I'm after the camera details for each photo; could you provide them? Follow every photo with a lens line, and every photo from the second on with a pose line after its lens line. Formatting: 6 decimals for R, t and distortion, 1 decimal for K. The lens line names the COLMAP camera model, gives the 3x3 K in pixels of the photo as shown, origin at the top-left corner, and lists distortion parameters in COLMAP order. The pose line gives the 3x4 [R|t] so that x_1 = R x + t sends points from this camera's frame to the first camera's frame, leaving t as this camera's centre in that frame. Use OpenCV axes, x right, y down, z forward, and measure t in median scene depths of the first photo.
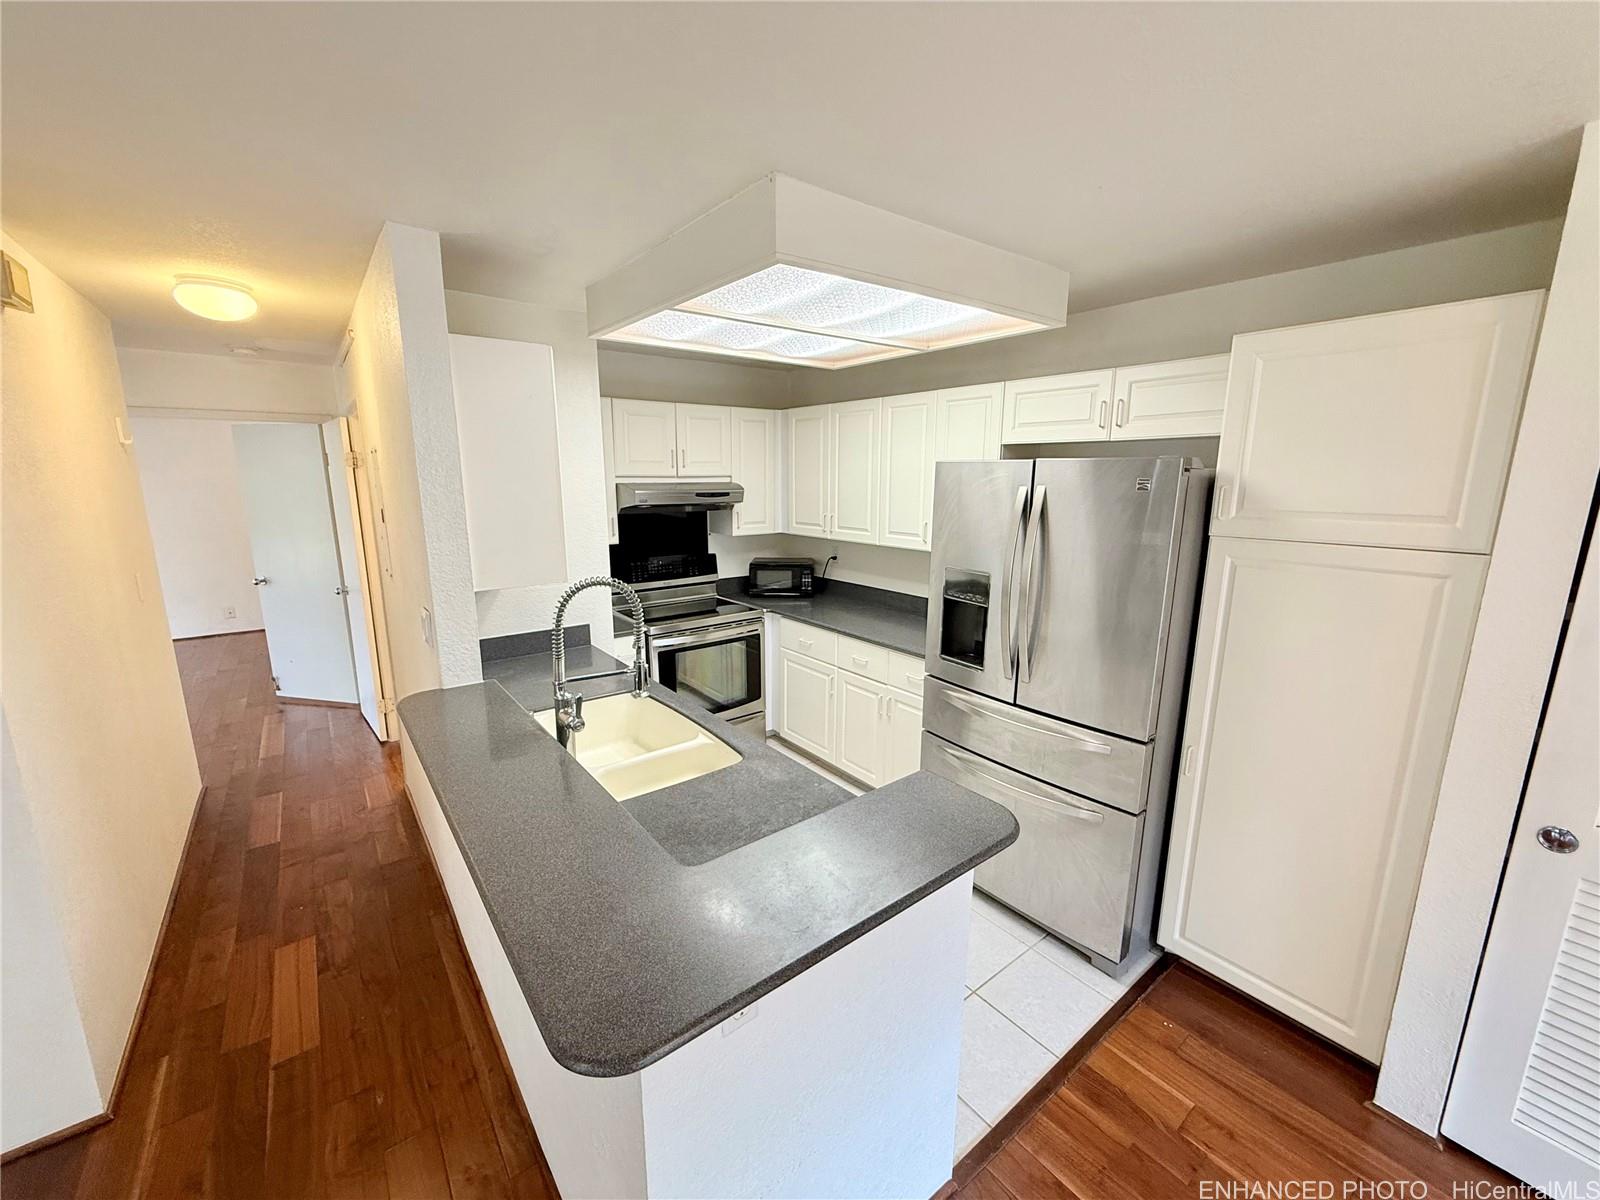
lens RADIAL K [[636.6, 0, 793.8], [0, 636.6, 599.2], [0, 0, 1]] dist [-0.003588, 0.000093]
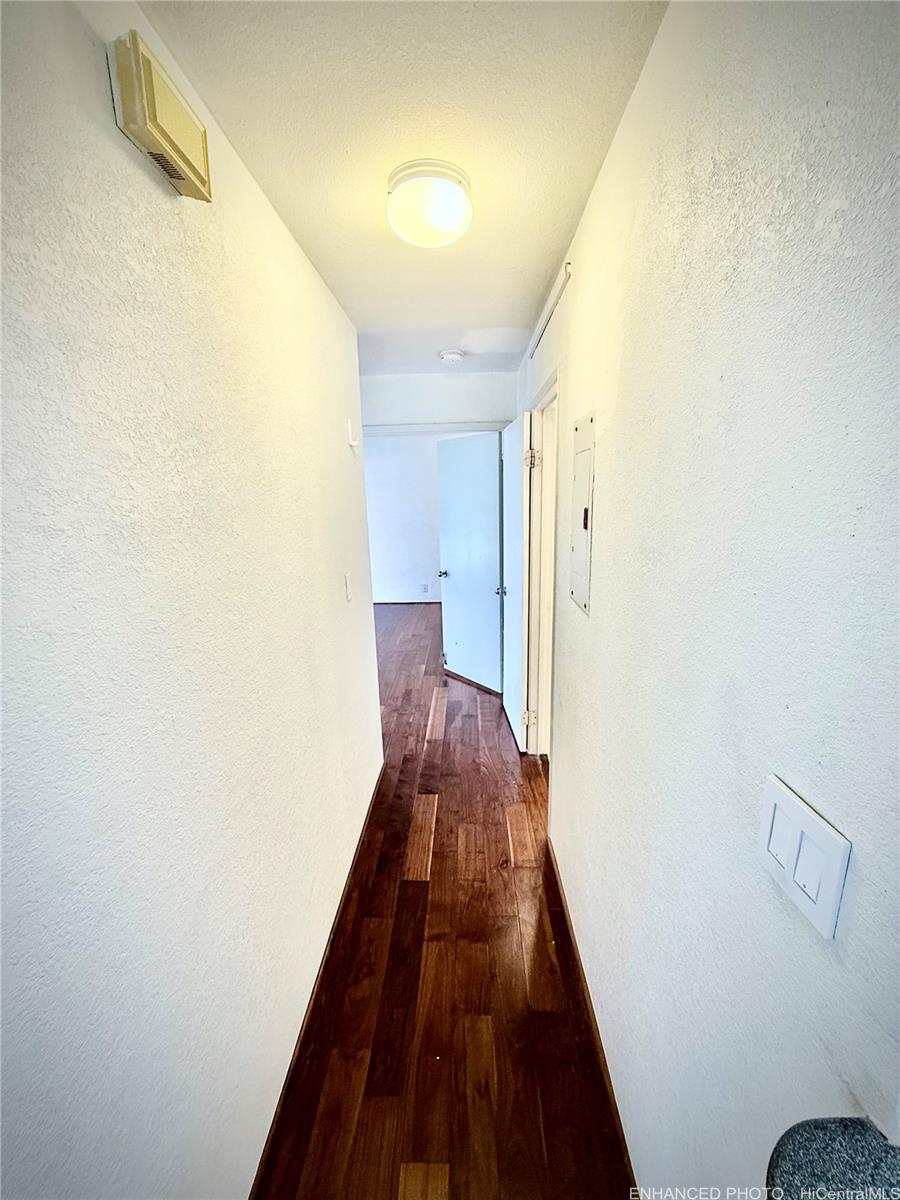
lens RADIAL K [[477.4, 0, 451.2], [0, 477.4, 599.7], [0, 0, 1]] dist [-0.003588, 0.000093]
pose [[0.772537, 0.115132, -0.624445, -0.319071], [-0.098316, 0.993253, 0.061498, -0.045233], [0.627313, 0.013883, 0.778644, 0.380638]]
